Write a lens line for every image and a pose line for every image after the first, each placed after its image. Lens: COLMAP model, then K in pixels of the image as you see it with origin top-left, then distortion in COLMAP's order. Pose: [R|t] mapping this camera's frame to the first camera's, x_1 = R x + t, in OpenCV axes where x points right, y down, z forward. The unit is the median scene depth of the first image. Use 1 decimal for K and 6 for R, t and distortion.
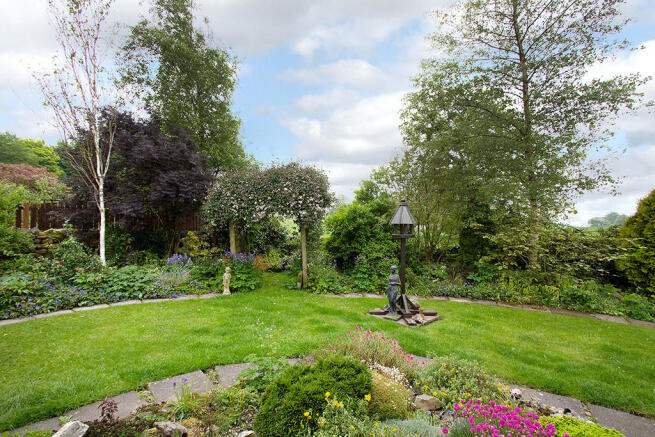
lens RADIAL K [[302.8, 0, 327.5], [0, 302.8, 218.5], [0, 0, 1]] dist [-0.024038, 0.000159]
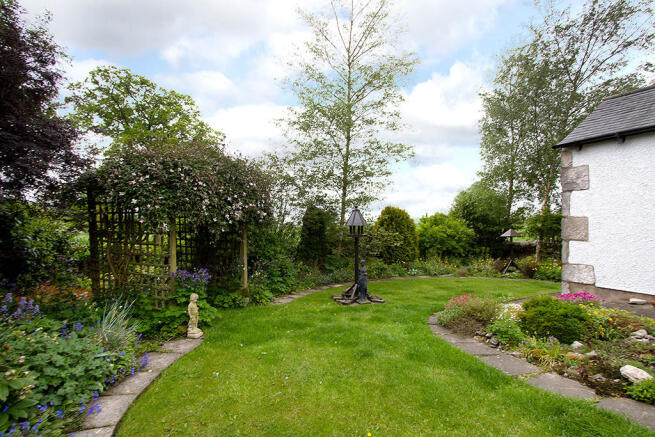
lens RADIAL K [[308.3, 0, 327.5], [0, 308.3, 218.5], [0, 0, 1]] dist [-0.015133, 0.000088]
pose [[0.492160, 0.012663, 0.870413, -0.723420], [-0.006012, 0.999920, -0.011148, 0.003090], [-0.870484, 0.000254, 0.492197, 0.391832]]
